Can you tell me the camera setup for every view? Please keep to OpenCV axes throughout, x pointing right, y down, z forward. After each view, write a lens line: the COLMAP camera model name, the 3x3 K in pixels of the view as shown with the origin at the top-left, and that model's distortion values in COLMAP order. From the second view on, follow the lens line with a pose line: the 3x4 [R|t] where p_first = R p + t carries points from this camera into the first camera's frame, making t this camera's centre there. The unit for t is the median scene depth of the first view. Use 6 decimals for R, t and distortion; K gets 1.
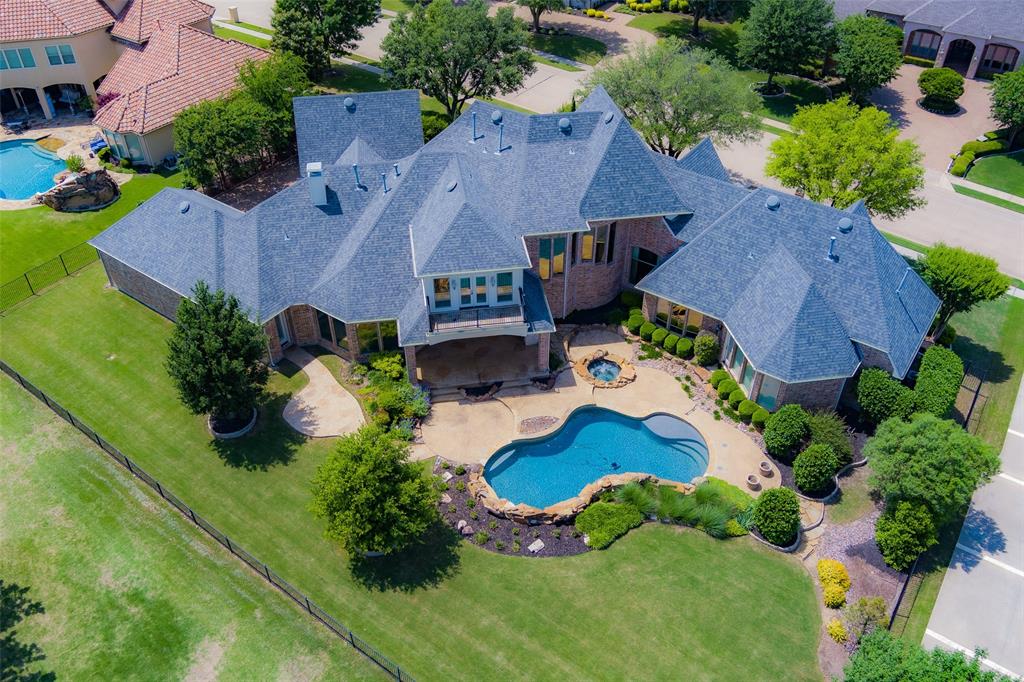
lens RADIAL K [[807.4, 0, 490.3], [0, 807.4, 339.7], [0, 0, 1]] dist [-0.039130, -0.004437]
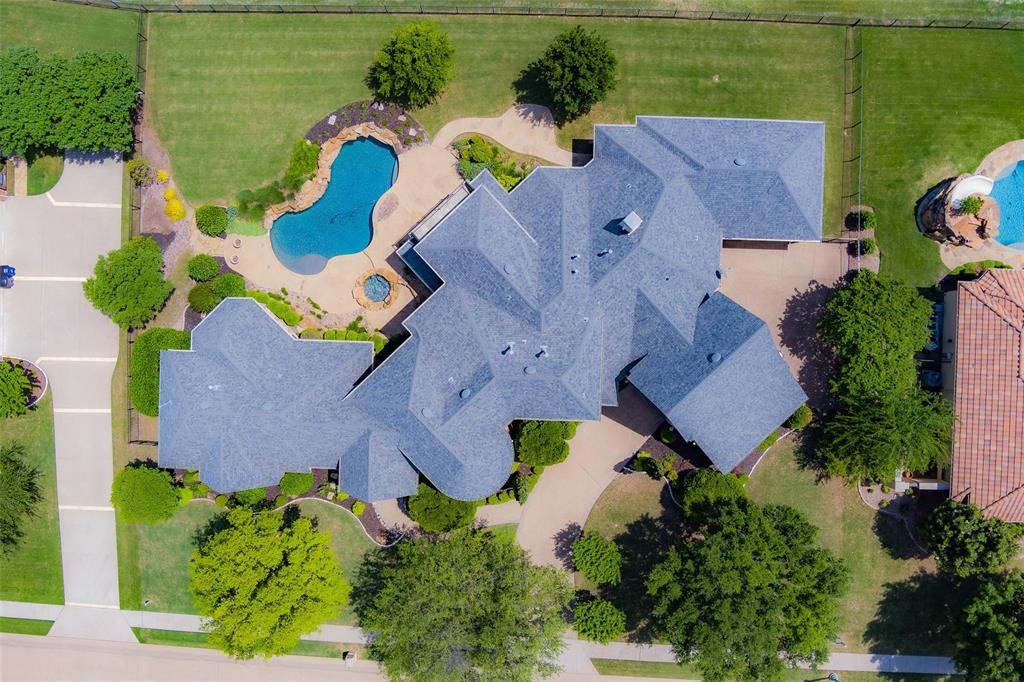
lens RADIAL K [[834.8, 0, 512.0], [0, 834.8, 341.0], [0, 0, 1]] dist [-0.030929, -0.001793]
pose [[-0.818885, 0.573213, 0.029214, -0.025014], [-0.351681, -0.541331, 0.763728, -1.089388], [0.453594, 0.615131, 0.644877, 0.296722]]
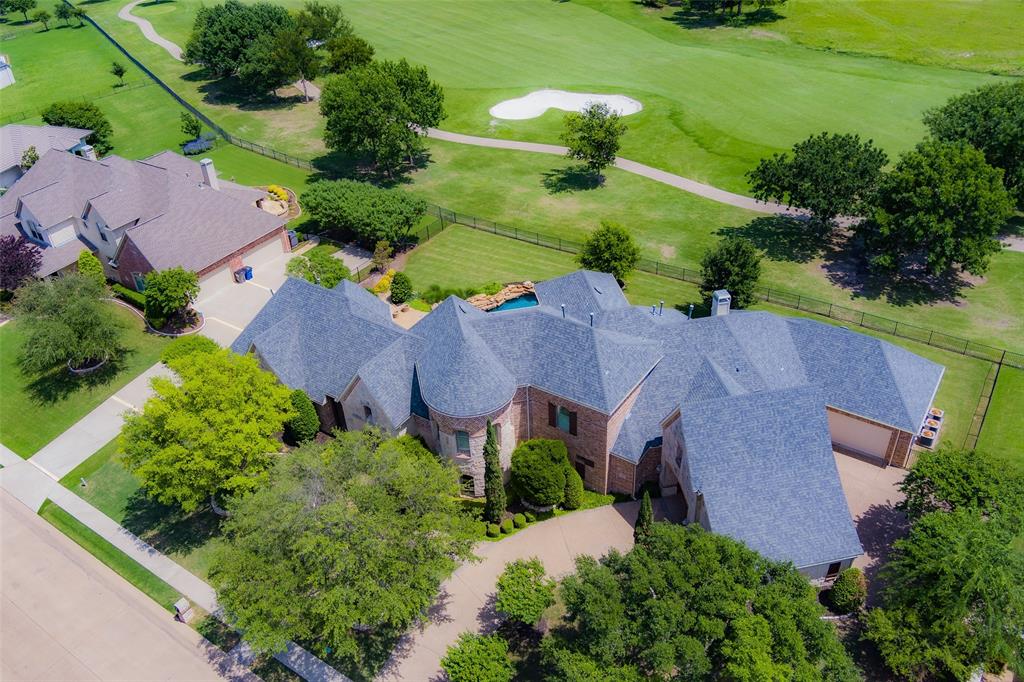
lens RADIAL K [[834.8, 0, 512.0], [0, 834.8, 341.0], [0, 0, 1]] dist [-0.030929, -0.001793]
pose [[-0.997812, 0.064737, -0.013460, 0.101217], [0.004149, 0.264466, 0.964386, -1.335579], [0.065991, 0.962220, -0.264156, 1.313357]]
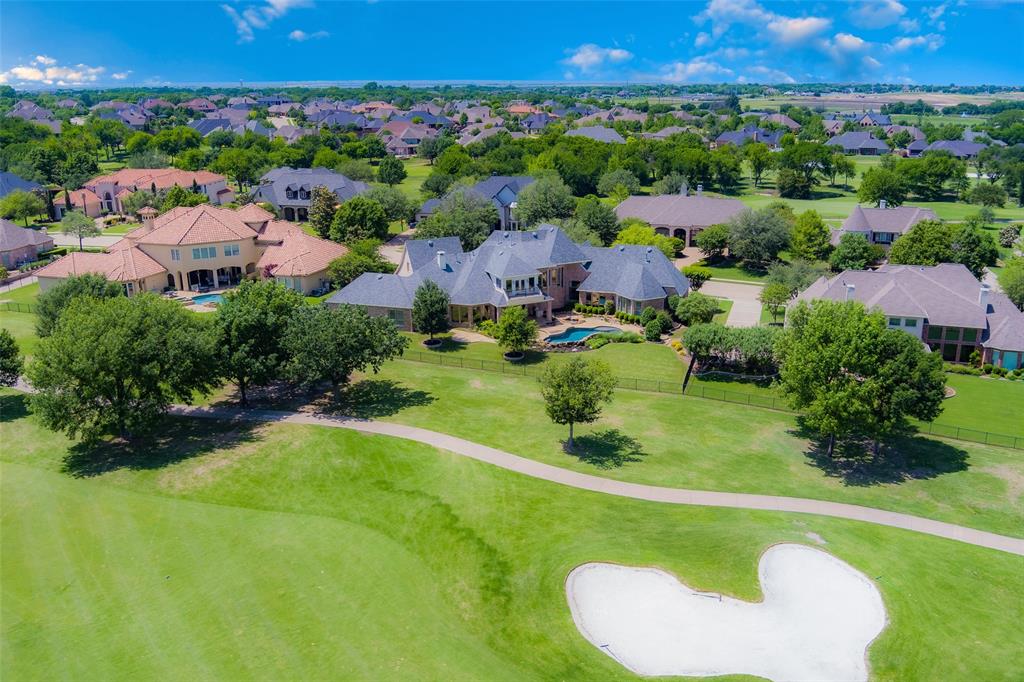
lens RADIAL K [[834.8, 0, 512.0], [0, 834.8, 341.0], [0, 0, 1]] dist [-0.030929, -0.001793]
pose [[0.954723, -0.087271, 0.284409, -0.742612], [0.186495, 0.920409, -0.343609, 0.914288], [-0.231786, 0.381092, 0.895011, -1.164790]]
